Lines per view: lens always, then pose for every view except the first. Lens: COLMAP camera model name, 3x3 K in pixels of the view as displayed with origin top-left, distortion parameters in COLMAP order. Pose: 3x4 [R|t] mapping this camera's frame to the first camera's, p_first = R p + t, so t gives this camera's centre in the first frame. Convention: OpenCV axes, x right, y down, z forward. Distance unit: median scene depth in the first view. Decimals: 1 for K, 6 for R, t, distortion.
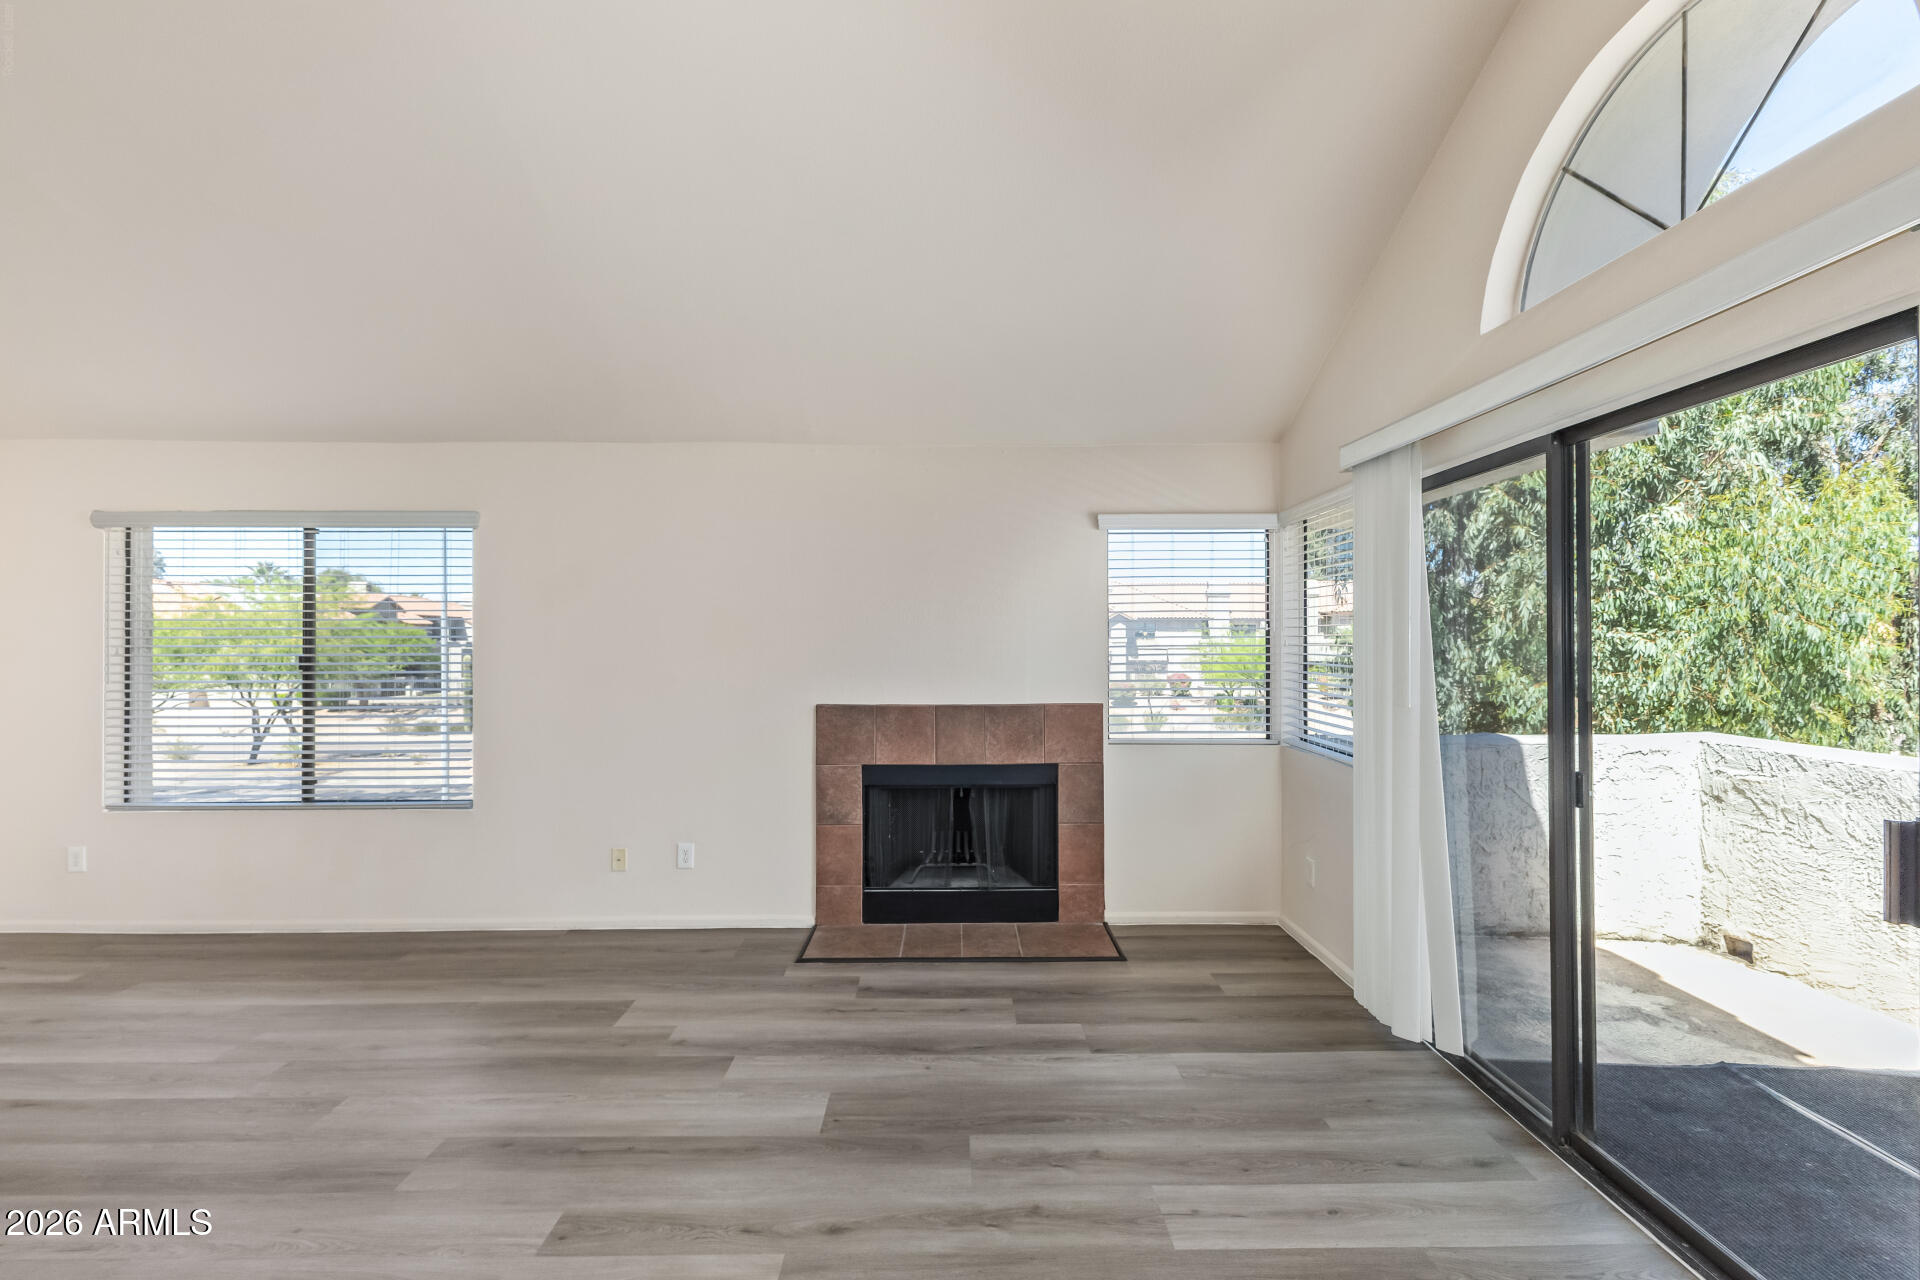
lens RADIAL K [[830.6, 0, 963.7], [0, 830.6, 637.3], [0, 0, 1]] dist [0.012561, -0.005558]
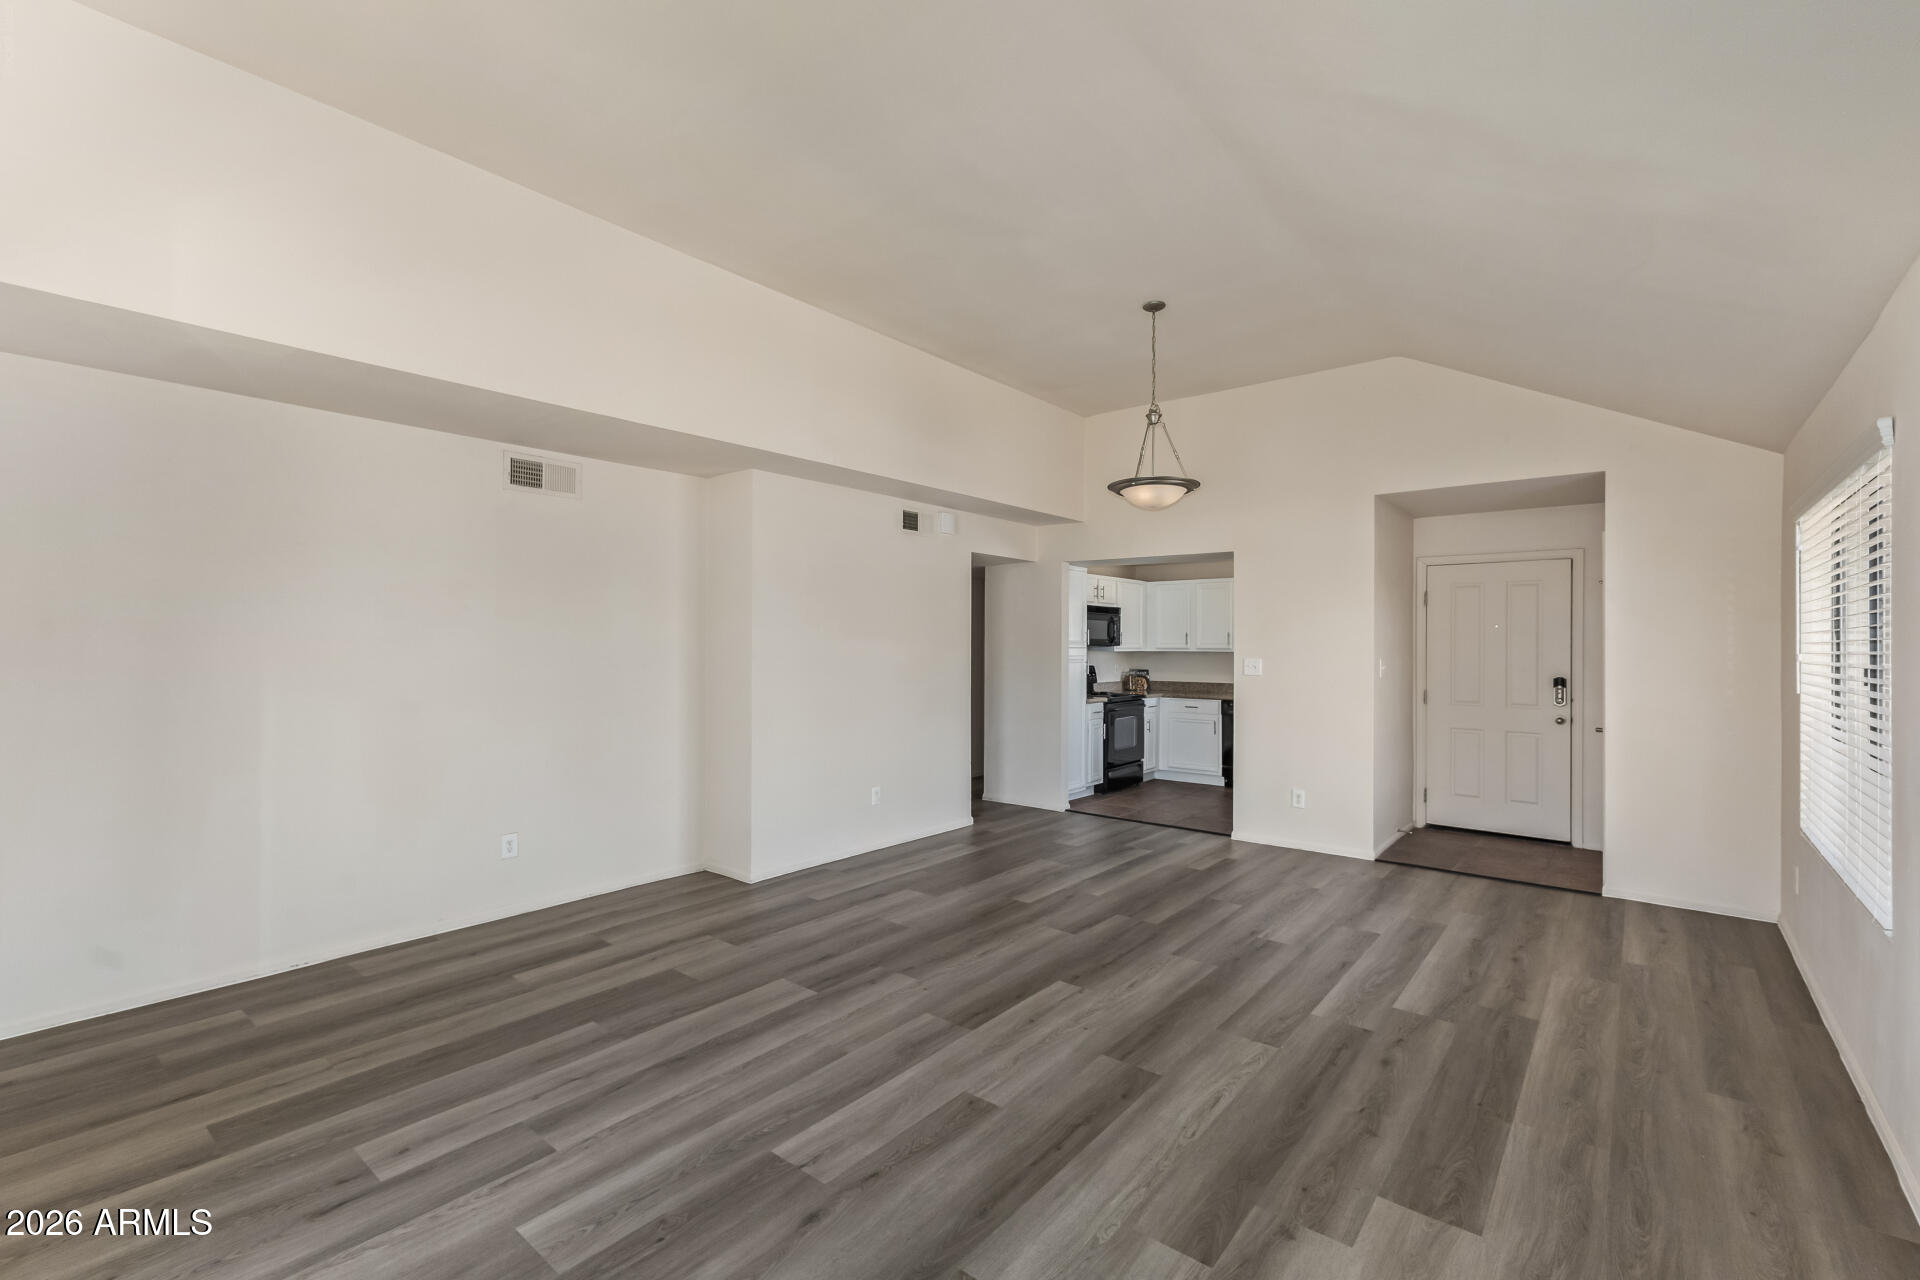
lens RADIAL K [[830.6, 0, 963.7], [0, 830.6, 637.3], [0, 0, 1]] dist [0.012561, -0.005558]
pose [[-0.641993, -0.009321, -0.766654, 0.249929], [-0.001010, 0.999936, -0.011312, 0.007274], [0.766710, -0.006488, -0.641961, 0.876891]]
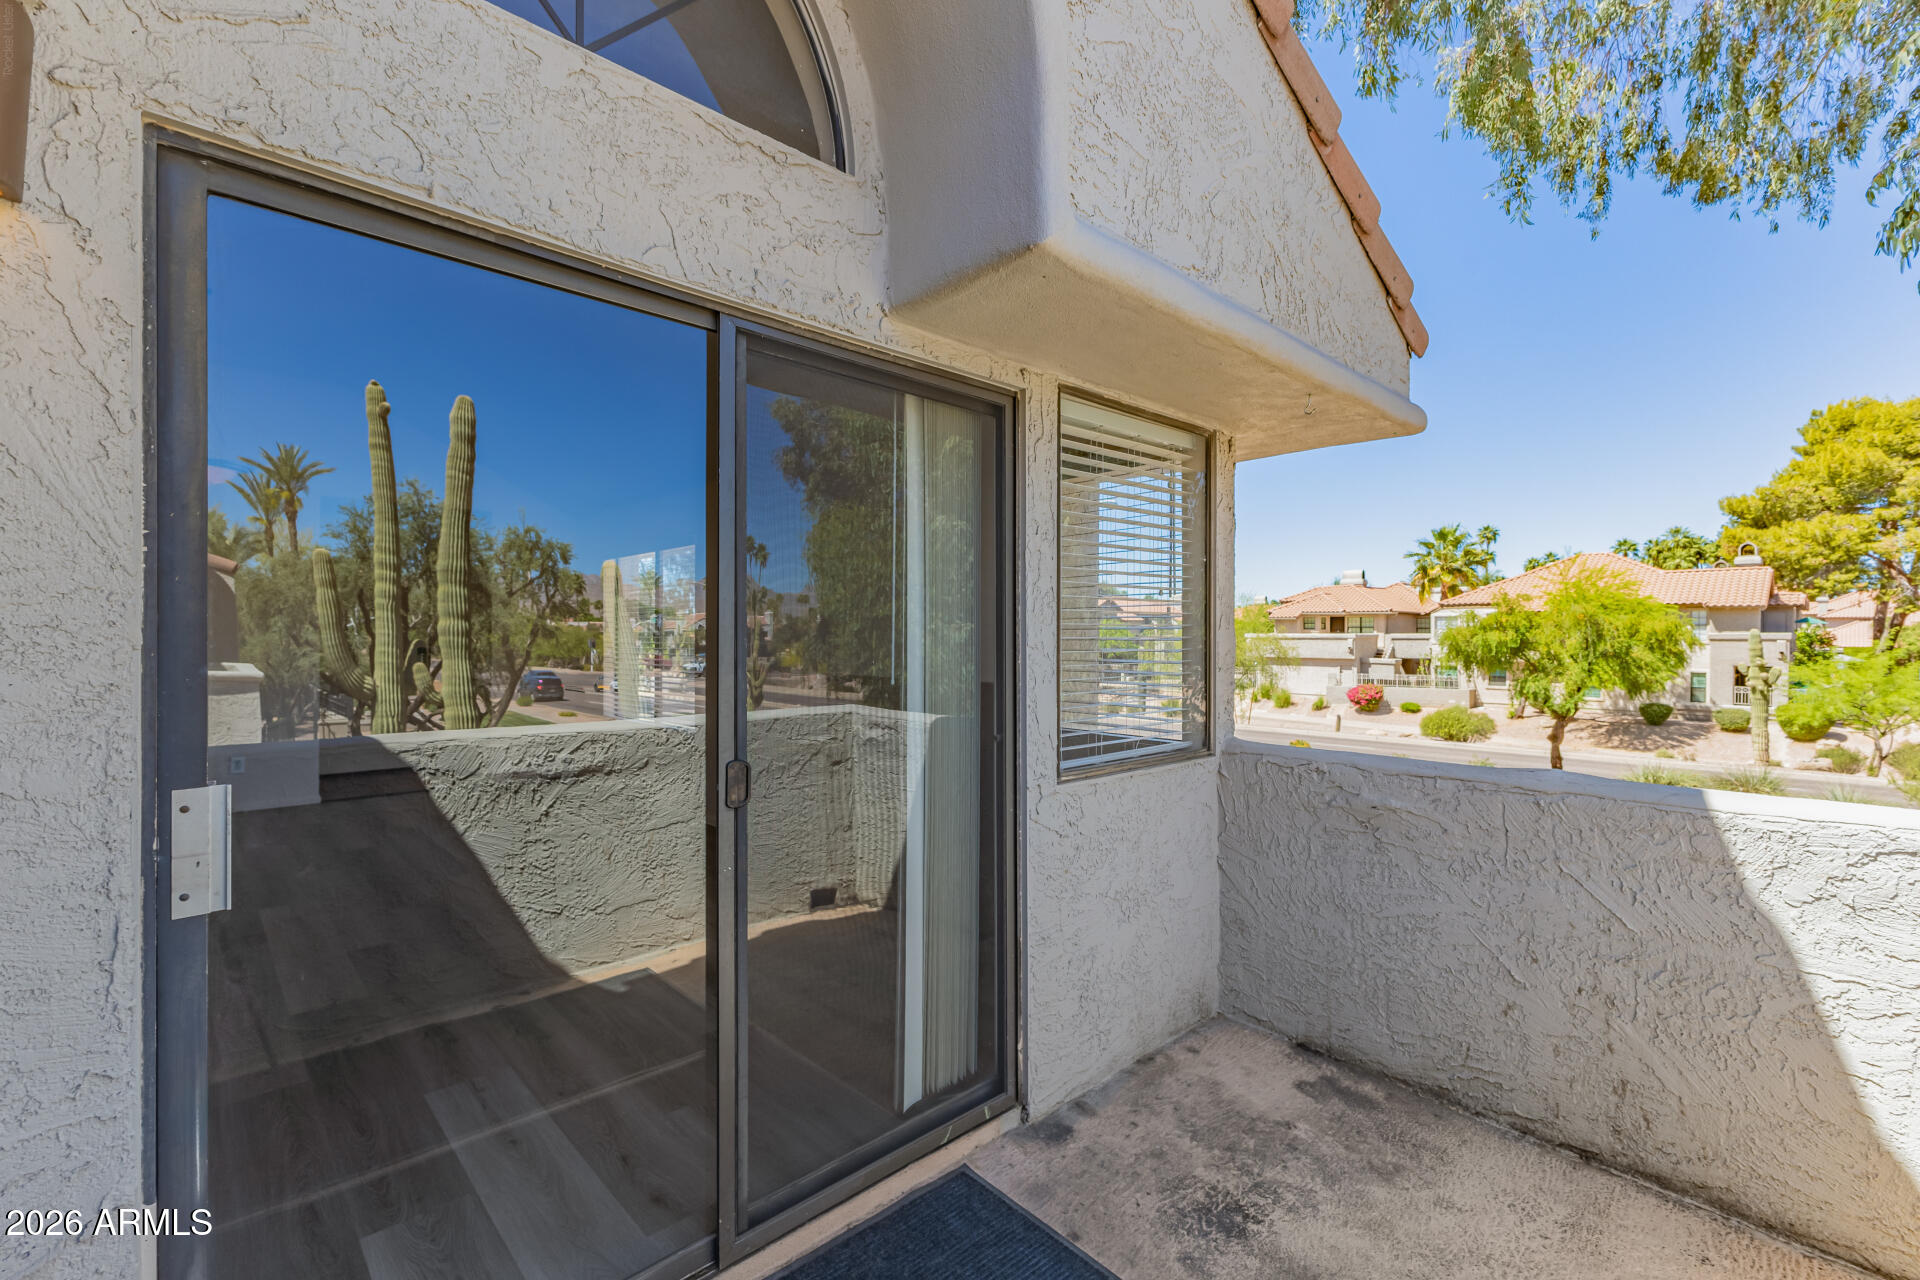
lens RADIAL K [[830.6, 0, 963.7], [0, 830.6, 637.3], [0, 0, 1]] dist [0.012561, -0.005558]
pose [[0.677908, 0.002840, -0.735141, 0.797947], [-0.000065, 0.999993, 0.003804, 0.026142], [0.735146, -0.002531, 0.677904, 0.355501]]
